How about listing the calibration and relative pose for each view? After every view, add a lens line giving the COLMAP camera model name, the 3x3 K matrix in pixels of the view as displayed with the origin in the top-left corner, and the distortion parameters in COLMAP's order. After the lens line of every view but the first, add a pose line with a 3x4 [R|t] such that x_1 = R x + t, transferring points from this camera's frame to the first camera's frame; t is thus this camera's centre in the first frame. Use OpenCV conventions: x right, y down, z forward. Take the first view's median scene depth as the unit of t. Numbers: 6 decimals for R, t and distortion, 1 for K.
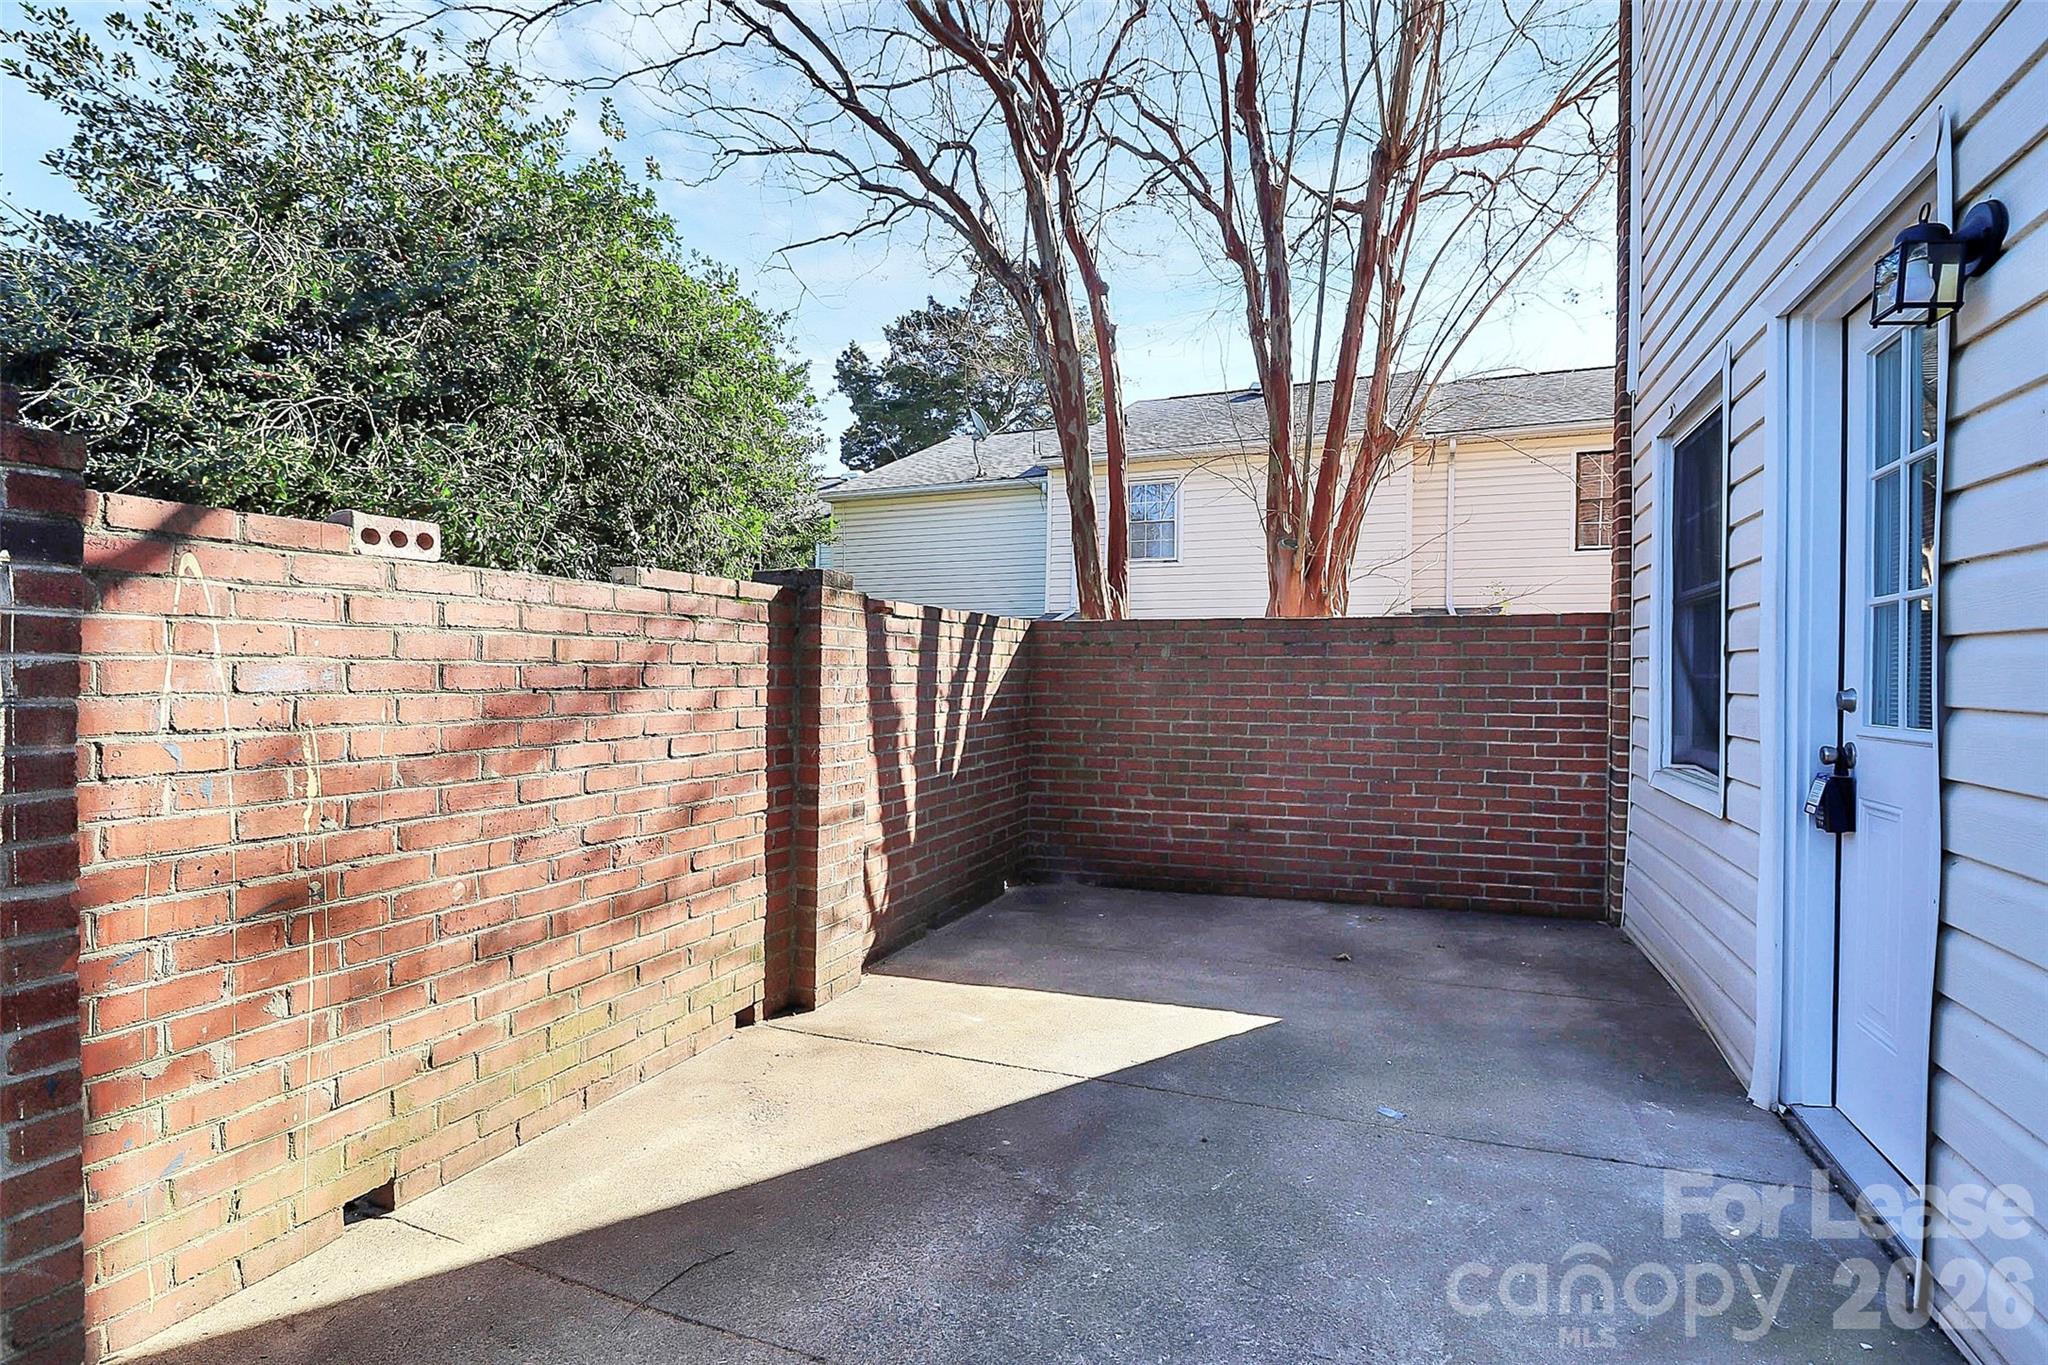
lens RADIAL K [[991.7, 0, 1018.5], [0, 991.7, 677.1], [0, 0, 1]] dist [0.003106, -0.009088]
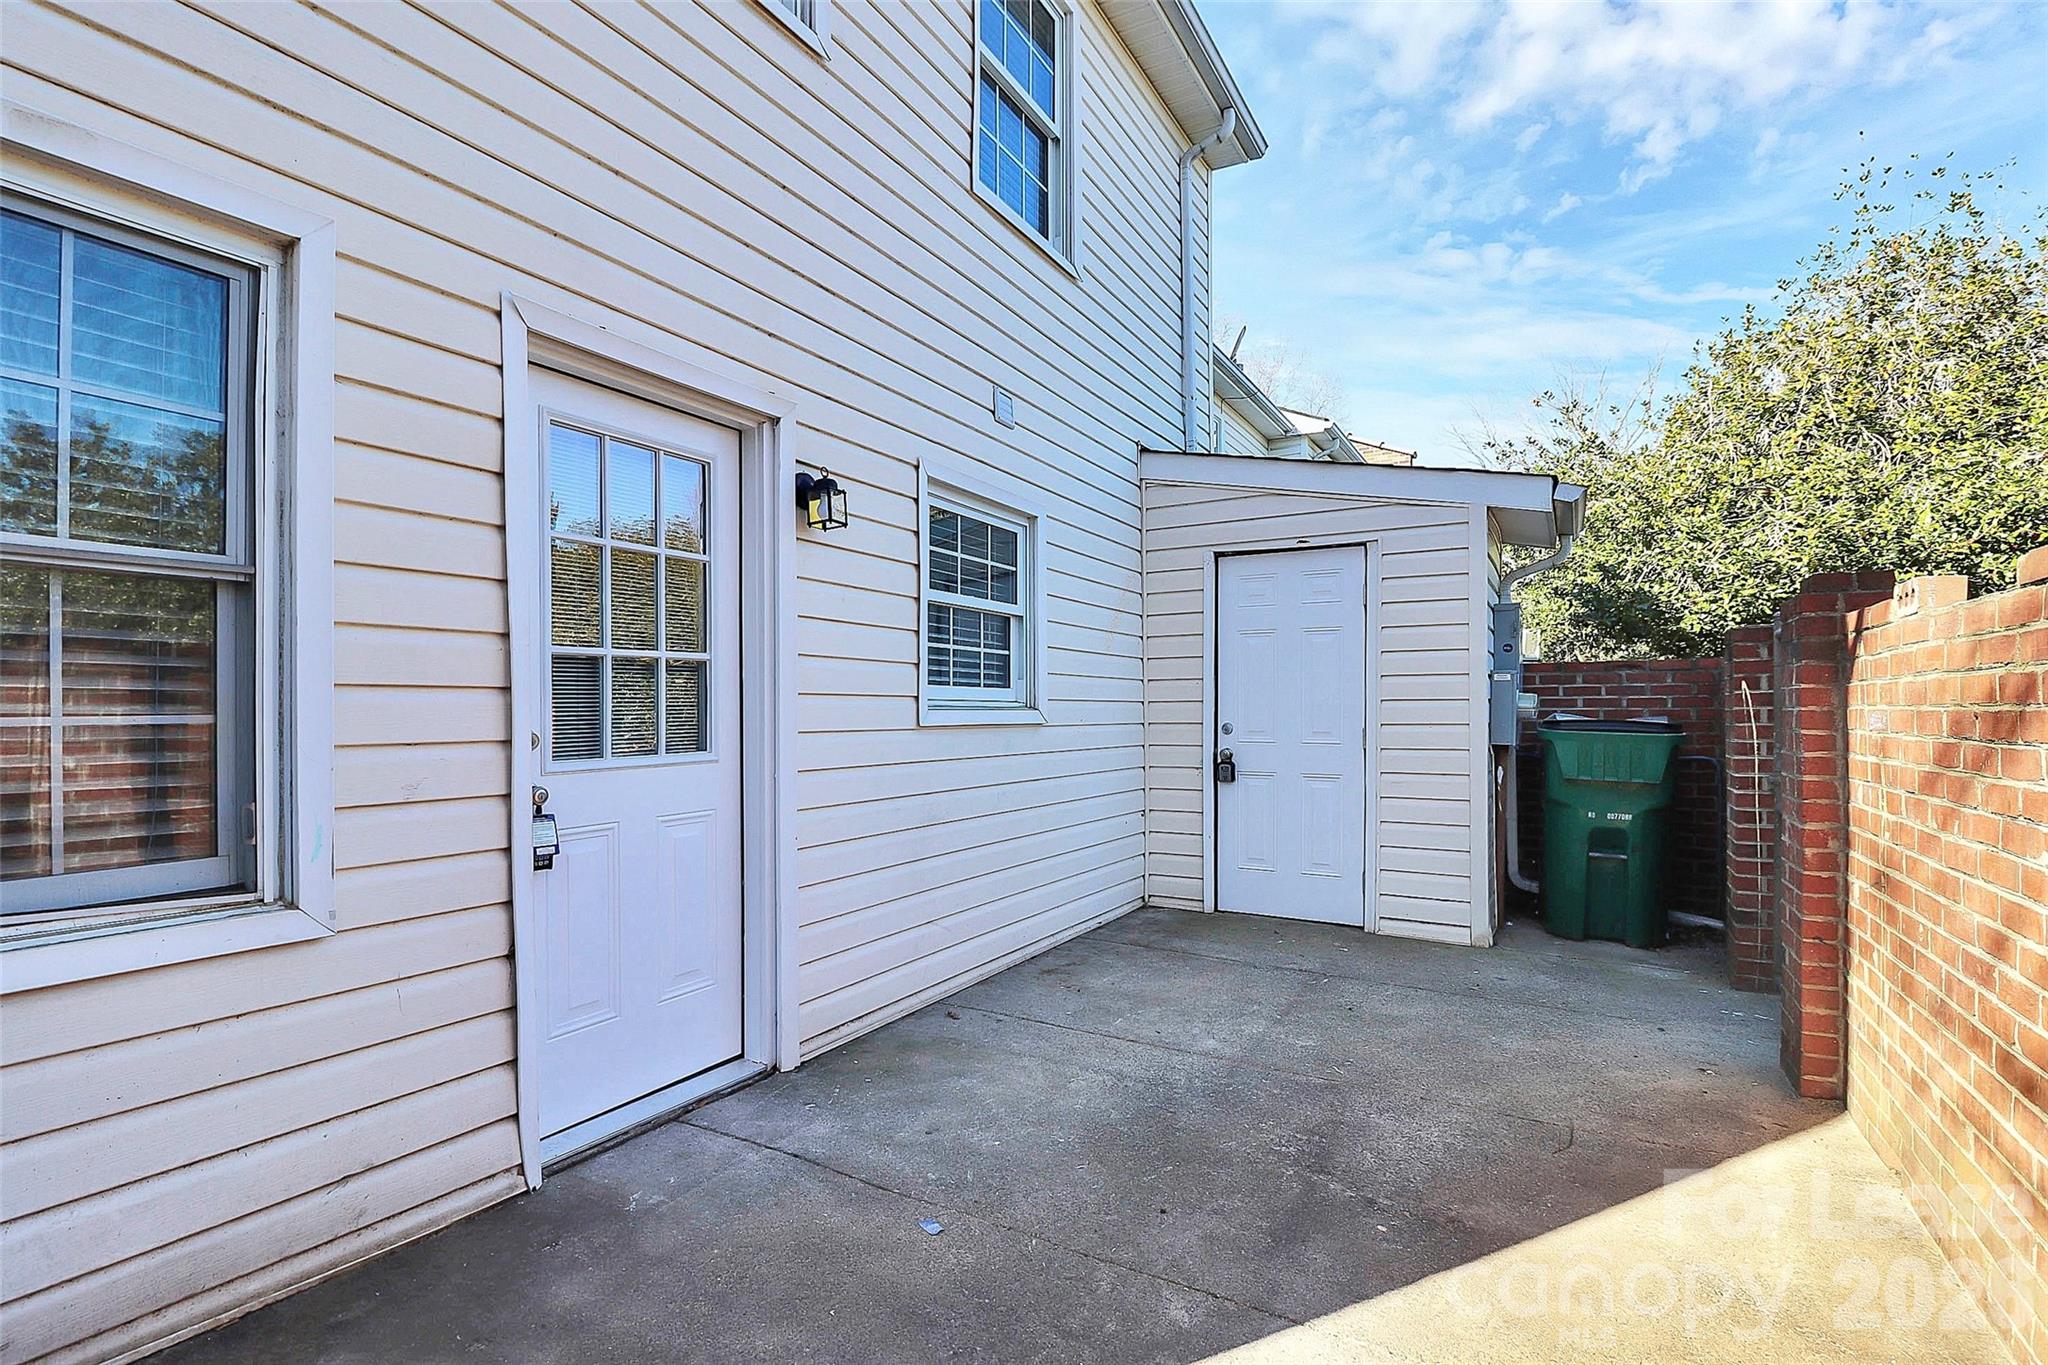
lens RADIAL K [[991.7, 0, 1018.5], [0, 991.7, 677.1], [0, 0, 1]] dist [0.003106, -0.009088]
pose [[-0.991959, -0.002358, 0.126534, 0.207620], [-0.005957, 0.999588, -0.028067, -0.012480], [-0.126416, -0.028595, -0.991565, 1.980331]]
